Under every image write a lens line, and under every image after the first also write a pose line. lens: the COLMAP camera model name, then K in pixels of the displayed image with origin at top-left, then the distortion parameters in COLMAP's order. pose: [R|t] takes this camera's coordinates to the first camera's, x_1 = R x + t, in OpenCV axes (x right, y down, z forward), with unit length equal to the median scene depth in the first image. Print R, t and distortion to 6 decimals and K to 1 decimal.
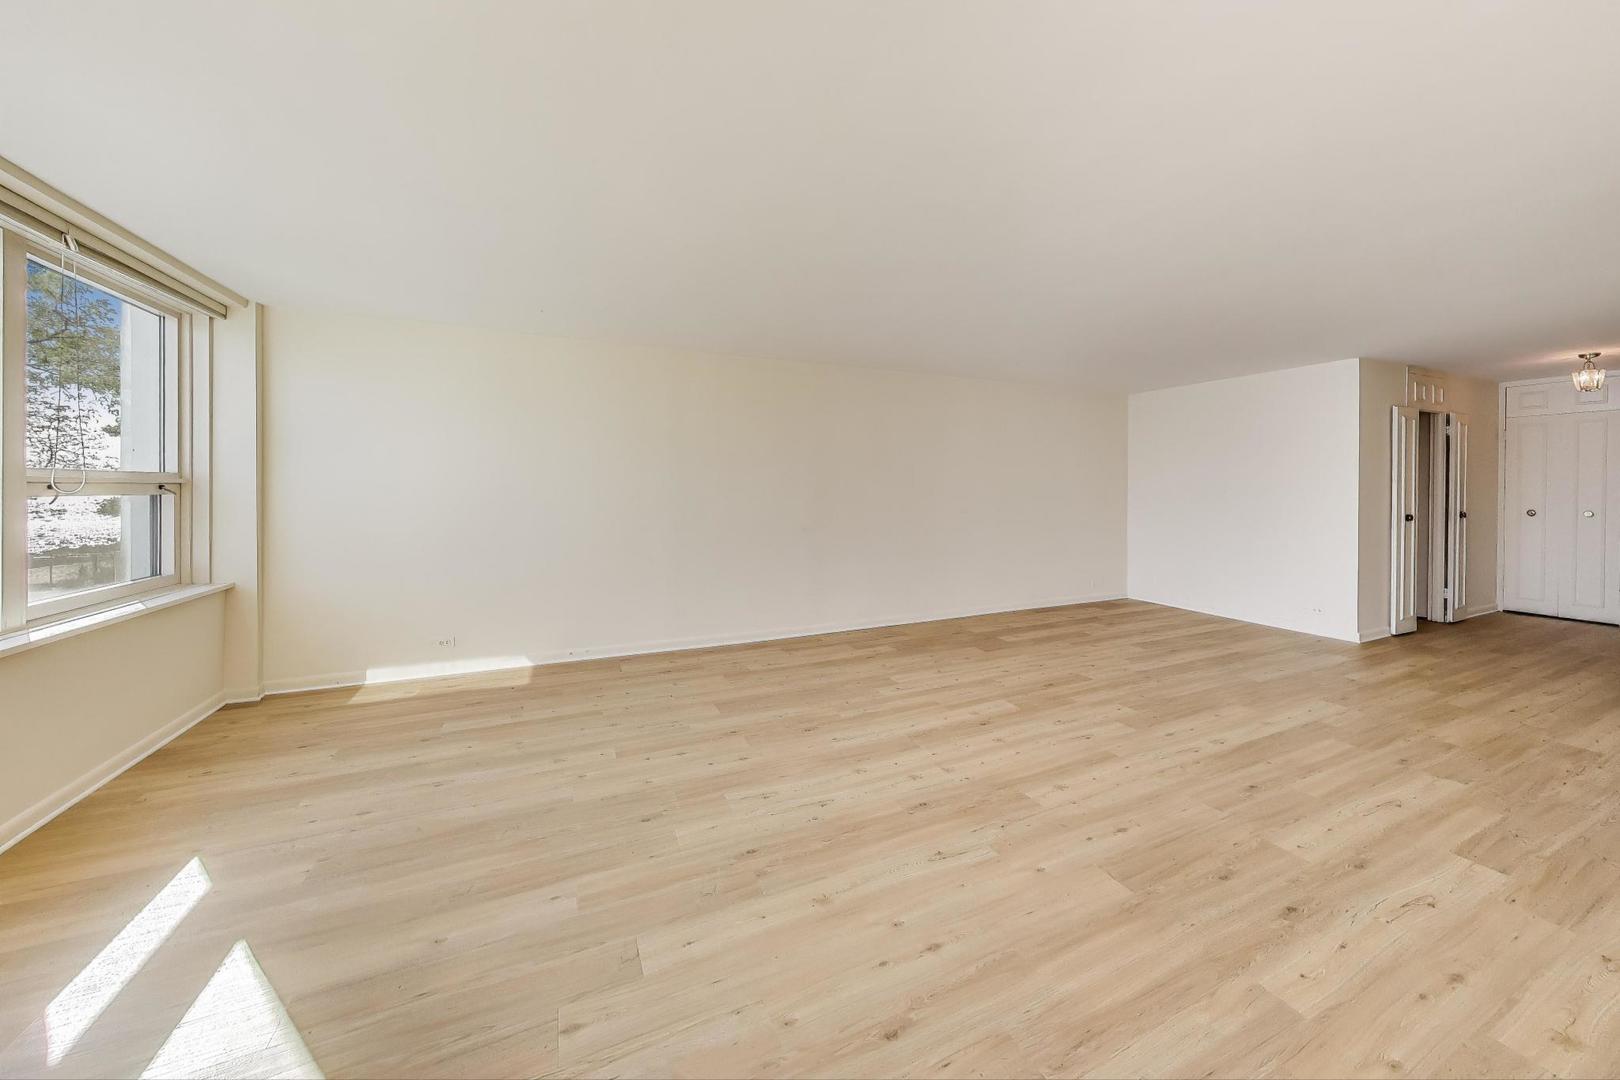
lens RADIAL K [[587.5, 0, 828.9], [0, 587.5, 489.4], [0, 0, 1]] dist [-0.003023, 0.000246]
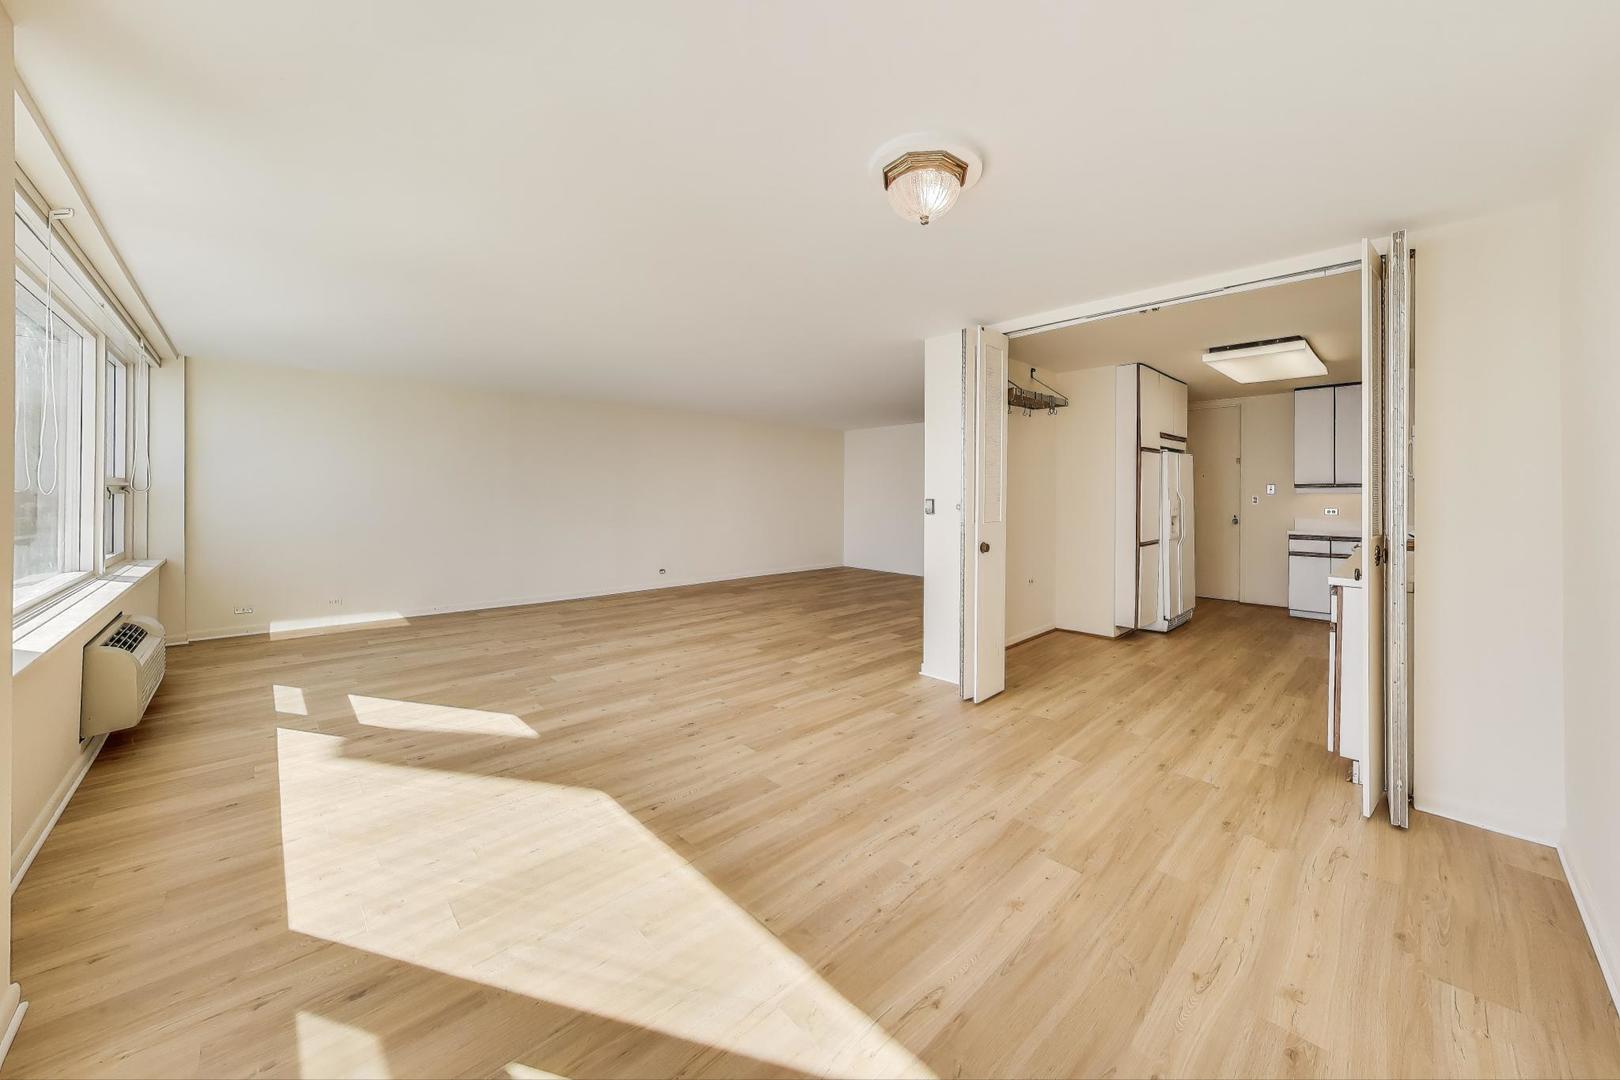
lens RADIAL K [[587.5, 0, 838.2], [0, 587.5, 495.0], [0, 0, 1]] dist [-0.003023, 0.000246]
pose [[0.939022, 0.006518, 0.343797, -0.009694], [-0.004001, 0.999960, -0.008028, 0.013924], [-0.343835, 0.006163, 0.939010, -0.814254]]
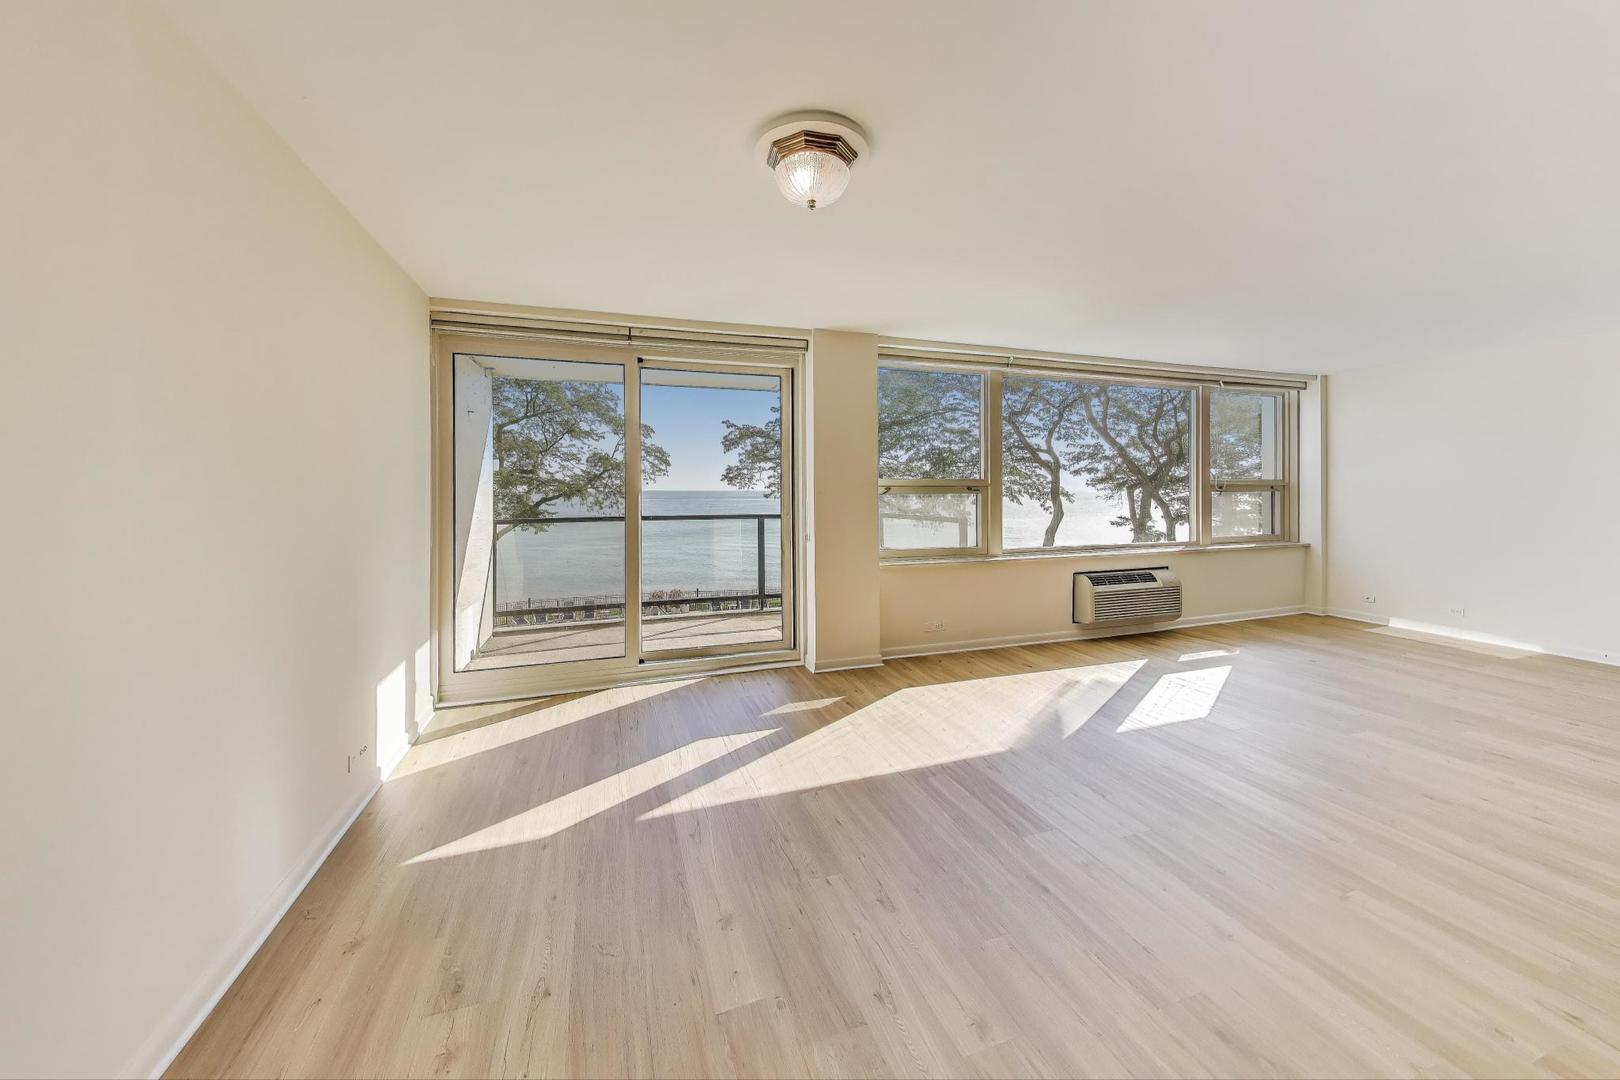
lens RADIAL K [[587.5, 0, 814.7], [0, 587.5, 488.6], [0, 0, 1]] dist [-0.003023, 0.000246]
pose [[-0.094392, 0.000231, -0.995535, 0.795952], [-0.009073, 0.999958, 0.001092, 0.011063], [0.995494, 0.009136, -0.094386, -0.263537]]
